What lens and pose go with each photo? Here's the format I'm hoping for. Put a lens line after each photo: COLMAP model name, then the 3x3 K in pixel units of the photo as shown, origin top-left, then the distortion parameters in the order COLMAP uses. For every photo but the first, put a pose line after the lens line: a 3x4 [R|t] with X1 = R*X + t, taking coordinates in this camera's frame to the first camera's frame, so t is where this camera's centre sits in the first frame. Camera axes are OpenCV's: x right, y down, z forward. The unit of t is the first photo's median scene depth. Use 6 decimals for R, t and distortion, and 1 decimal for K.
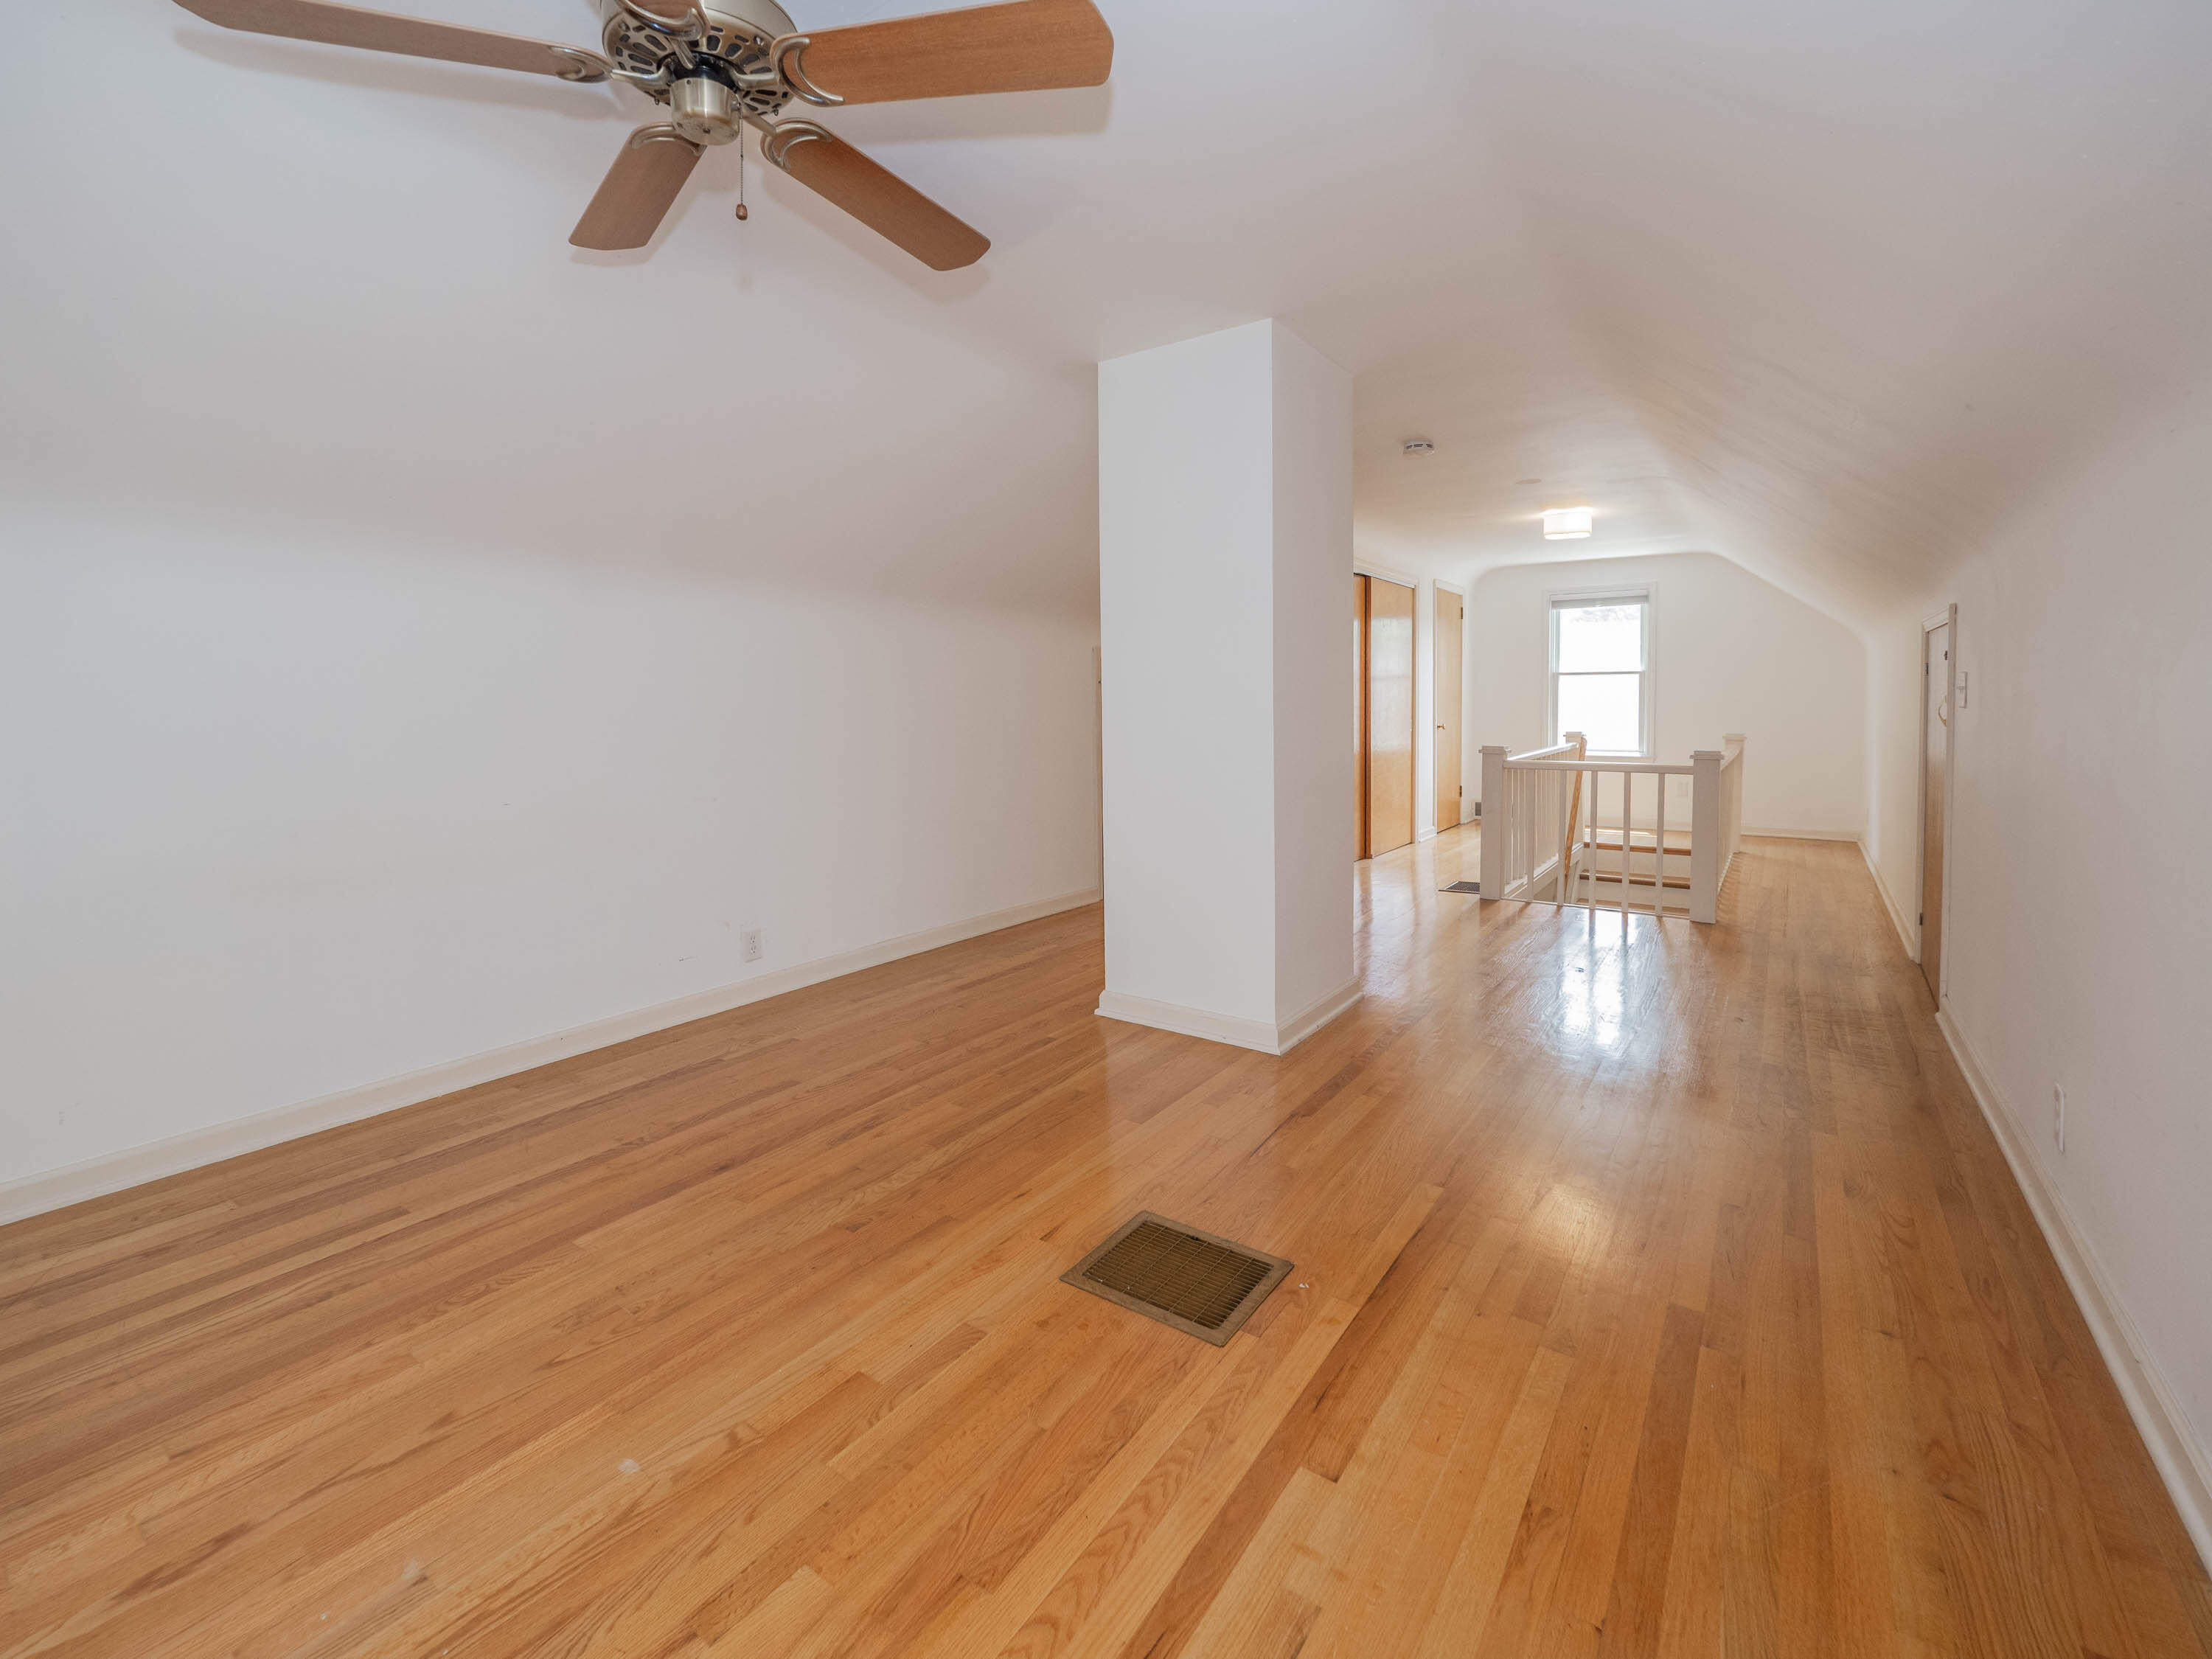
lens RADIAL K [[963.8, 0, 1104.5], [0, 963.8, 893.1], [0, 0, 1]] dist [-0.002547, -0.001114]
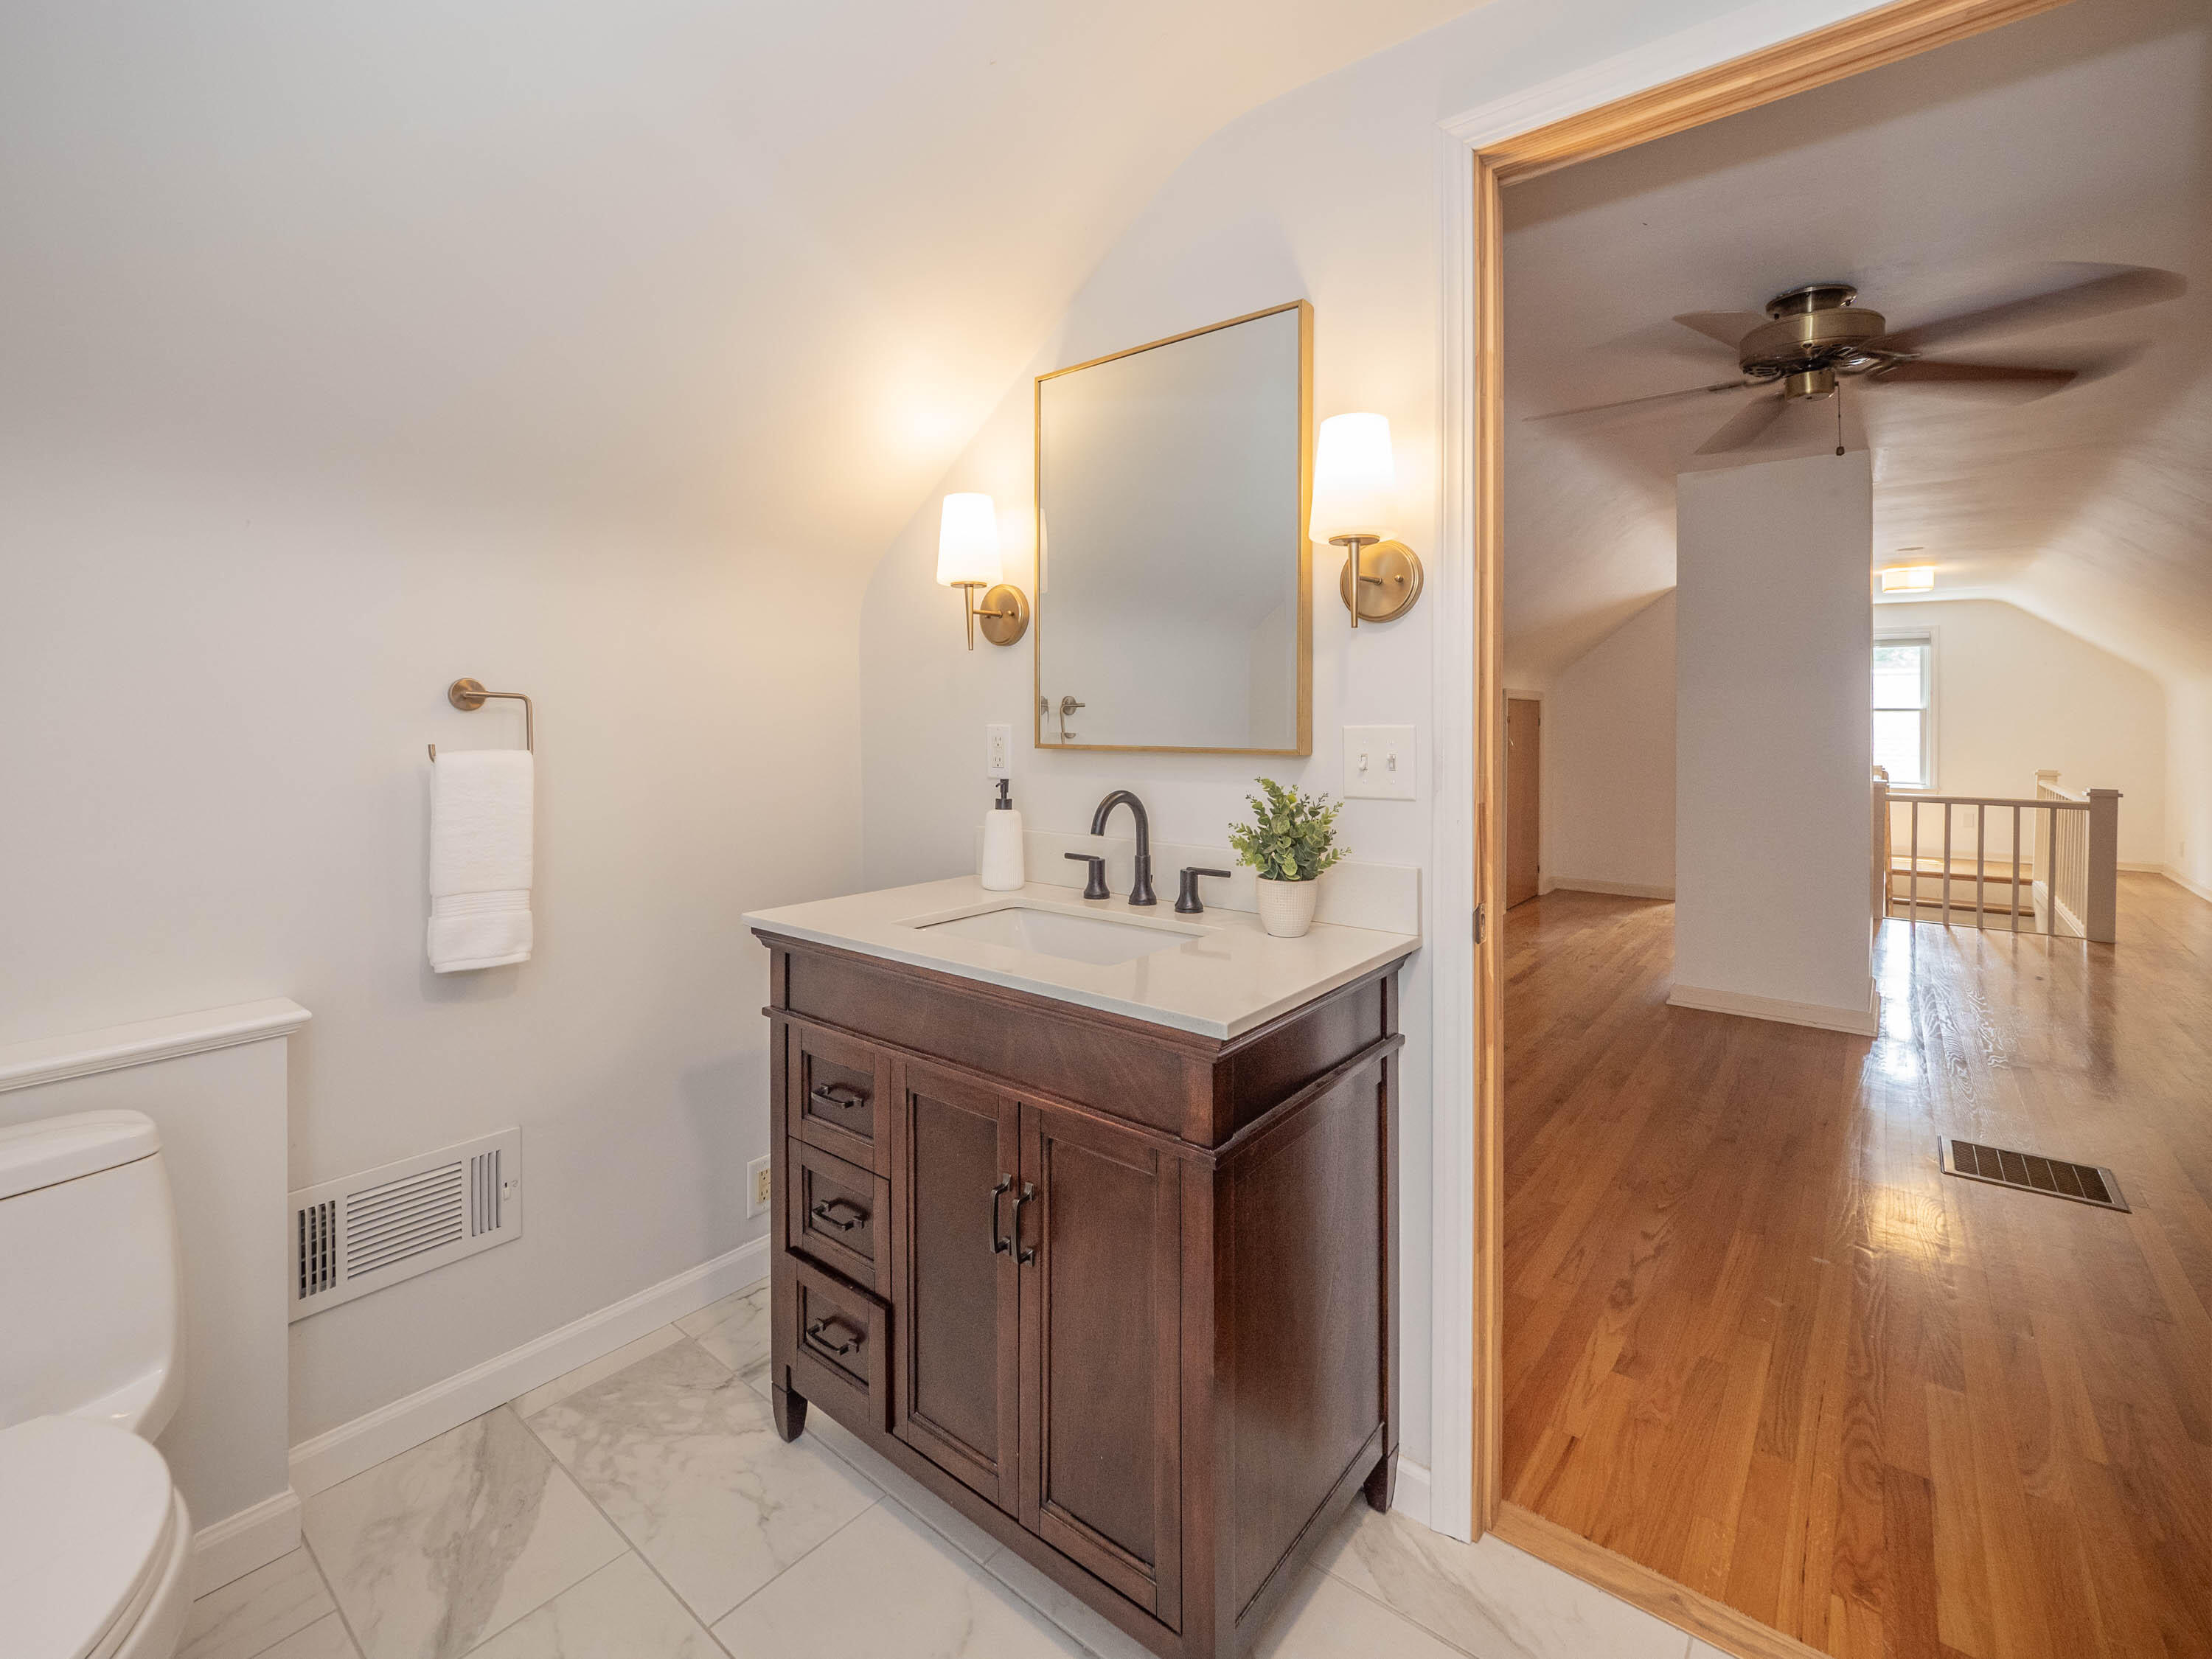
lens RADIAL K [[963.8, 0, 1104.5], [0, 963.8, 893.1], [0, 0, 1]] dist [-0.002547, -0.001114]
pose [[0.997984, 0.015956, -0.061431, -0.328238], [-0.017176, 0.999664, -0.019392, 0.011001], [0.061101, 0.020408, 0.997923, -0.133145]]
